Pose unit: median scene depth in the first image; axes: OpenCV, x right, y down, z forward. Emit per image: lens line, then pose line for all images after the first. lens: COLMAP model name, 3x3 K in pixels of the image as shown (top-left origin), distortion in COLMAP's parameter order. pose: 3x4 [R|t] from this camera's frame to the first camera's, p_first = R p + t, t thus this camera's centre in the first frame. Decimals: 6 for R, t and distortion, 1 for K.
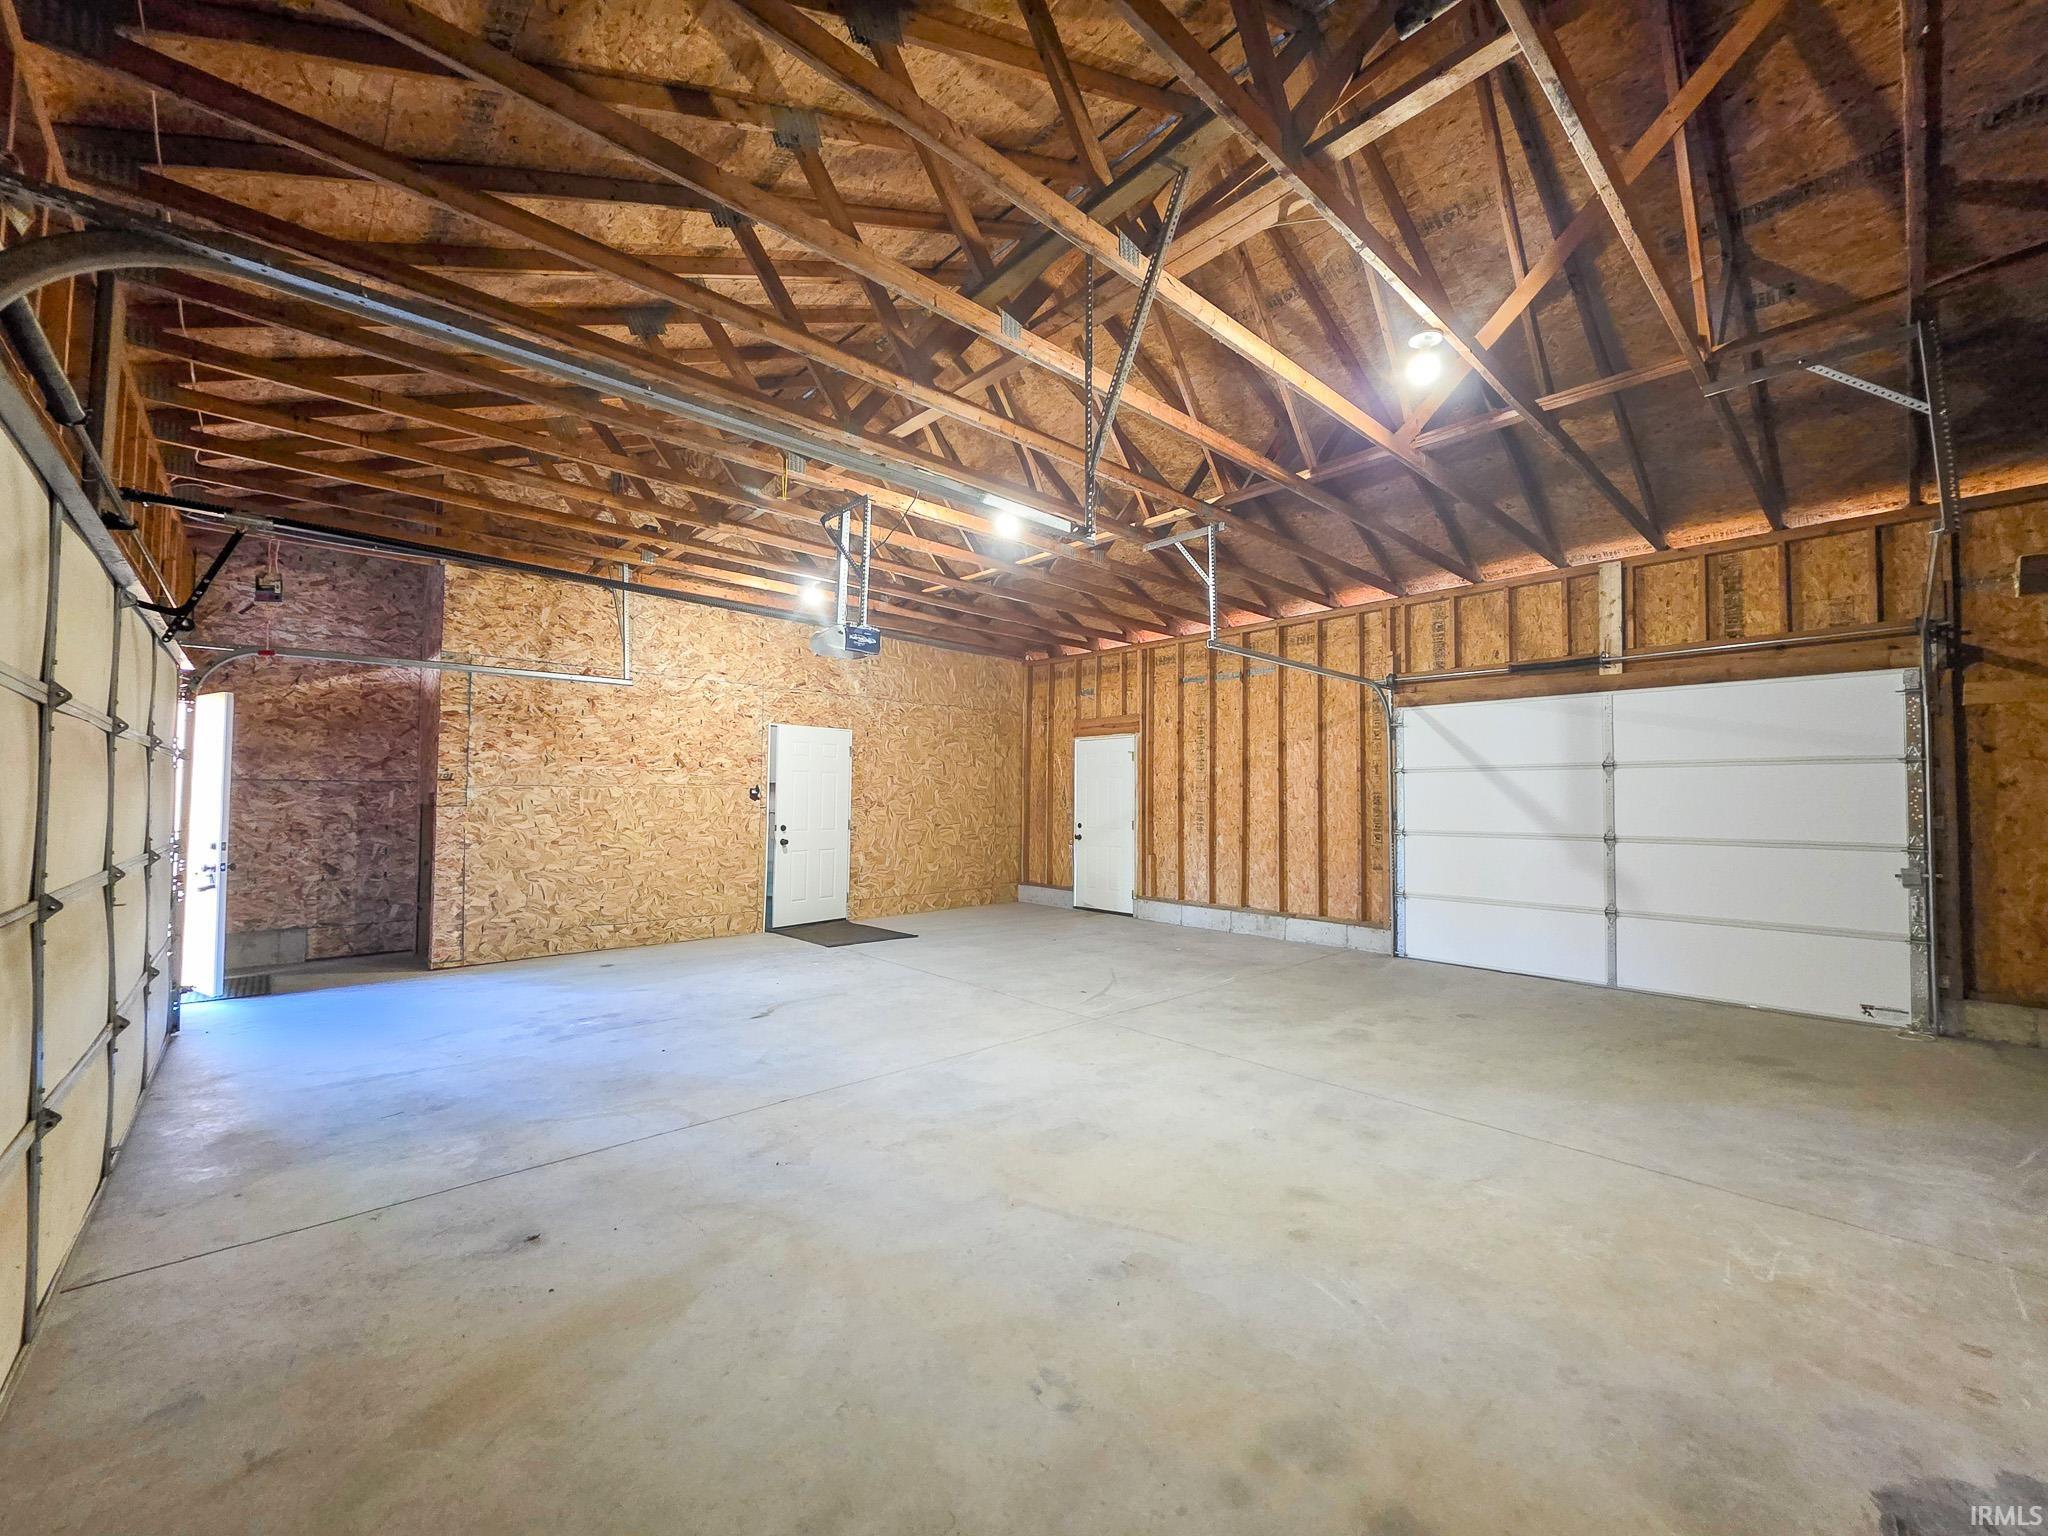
lens RADIAL K [[816.4, 0, 1031.5], [0, 816.4, 771.4], [0, 0, 1]] dist [0.001572, -0.000406]
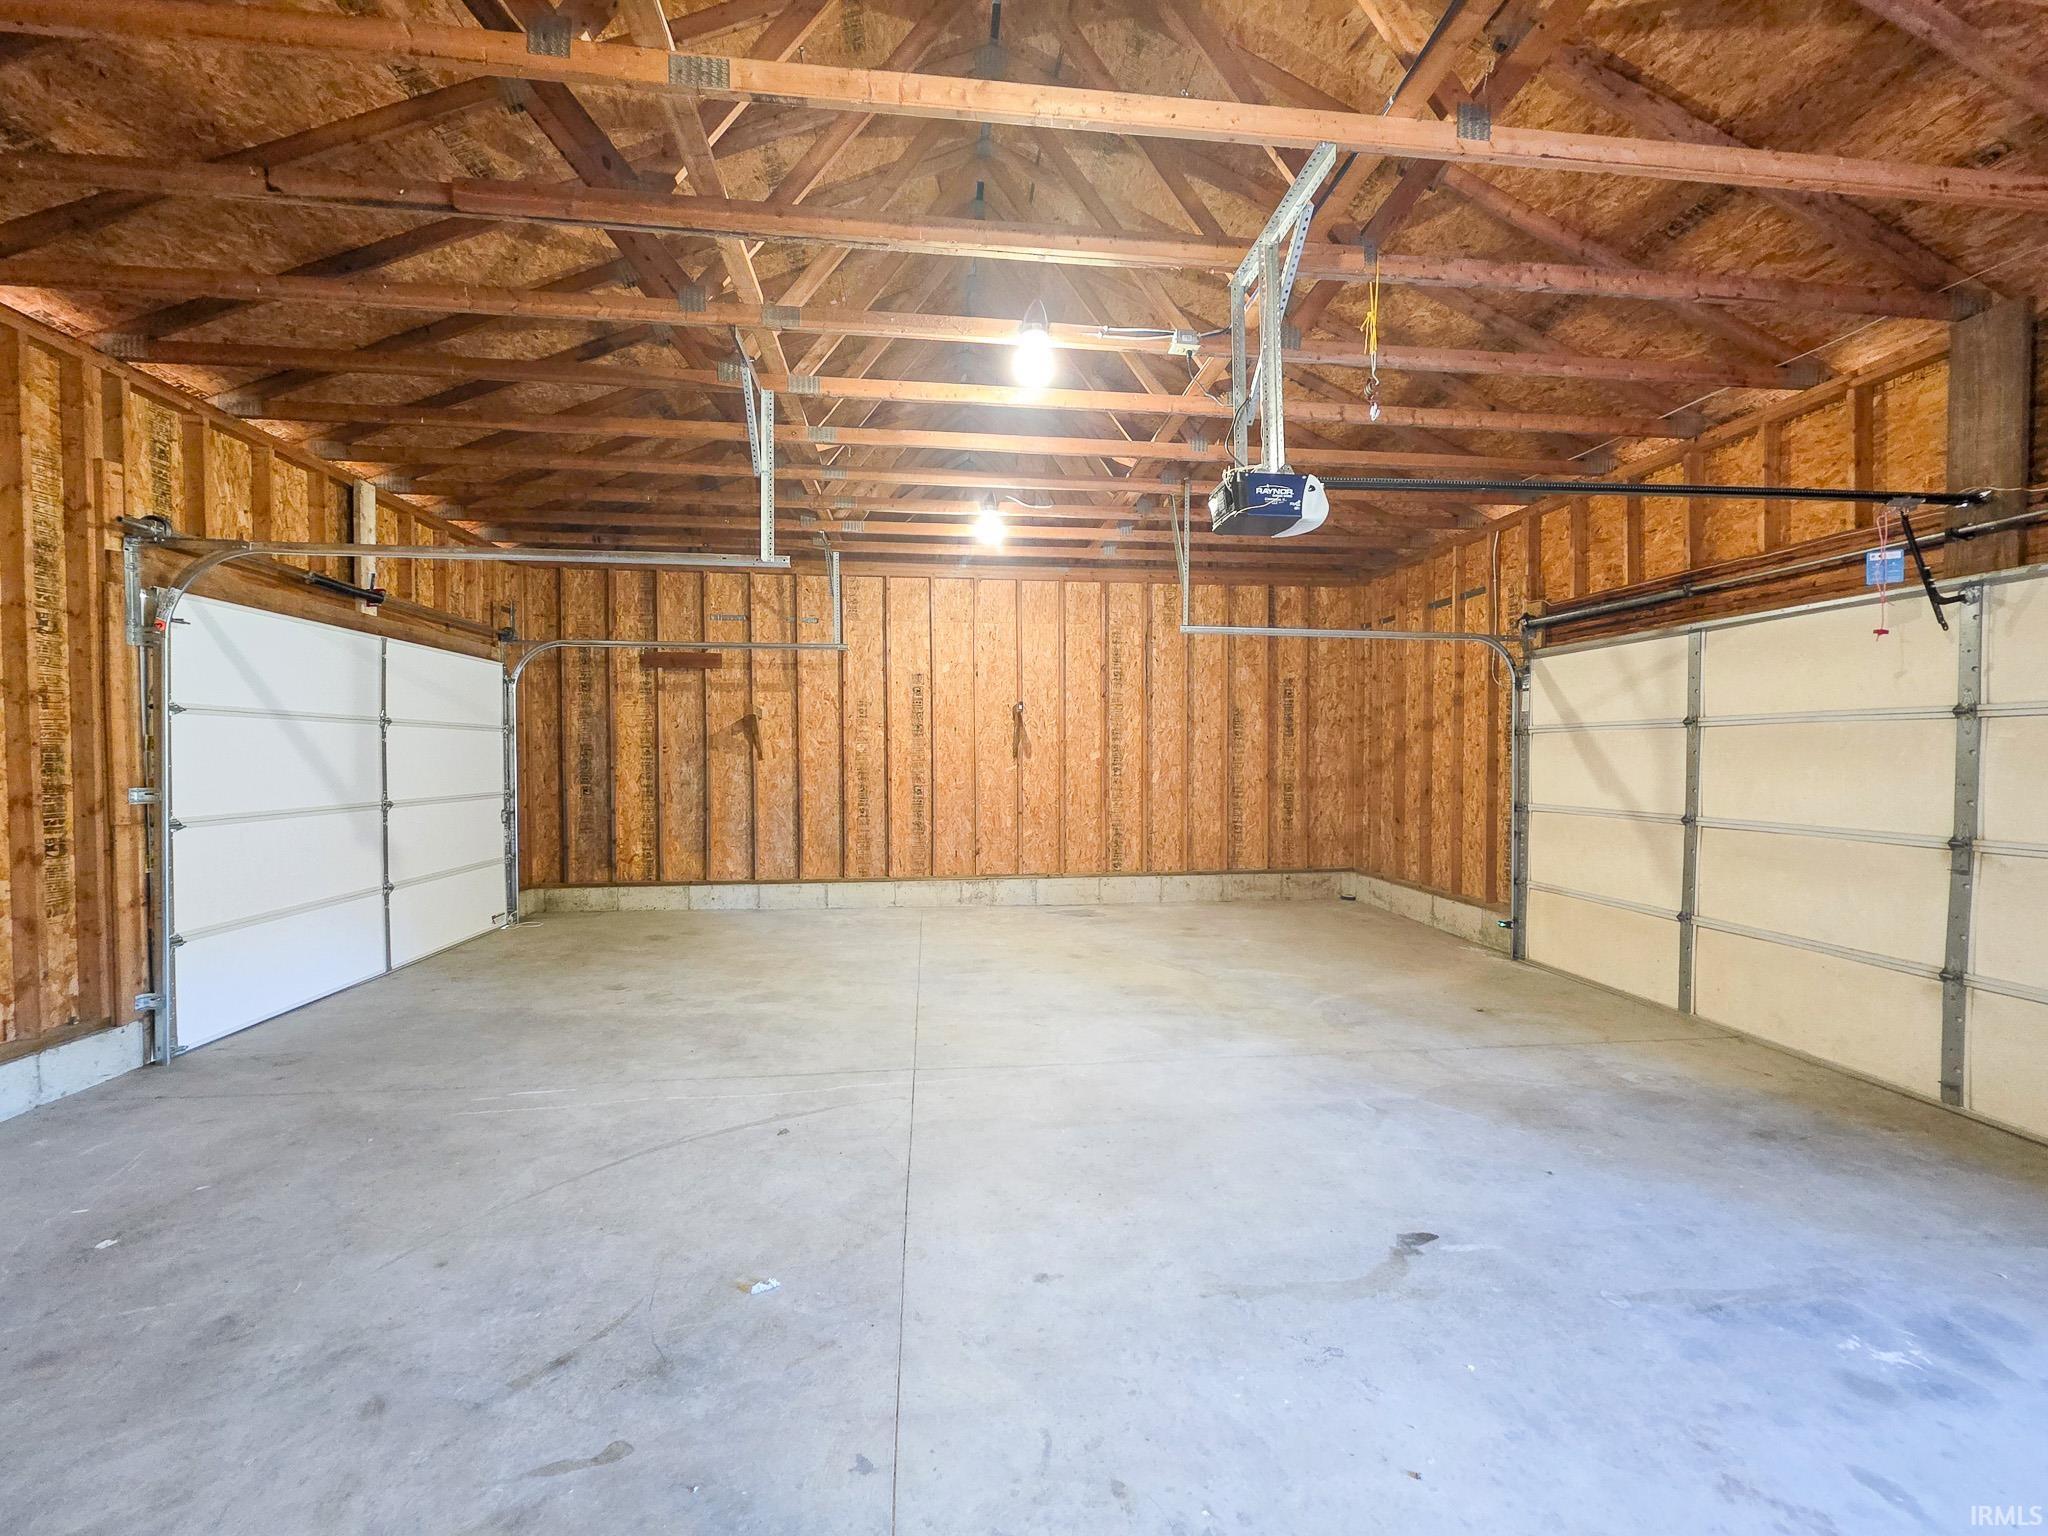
lens RADIAL K [[816.4, 0, 1031.5], [0, 816.4, 771.4], [0, 0, 1]] dist [0.001572, -0.000406]
pose [[-0.813835, -0.017874, 0.580821, -0.500039], [-0.027220, 0.999602, -0.007378, 0.048012], [-0.580458, -0.021814, -0.813998, 1.812606]]
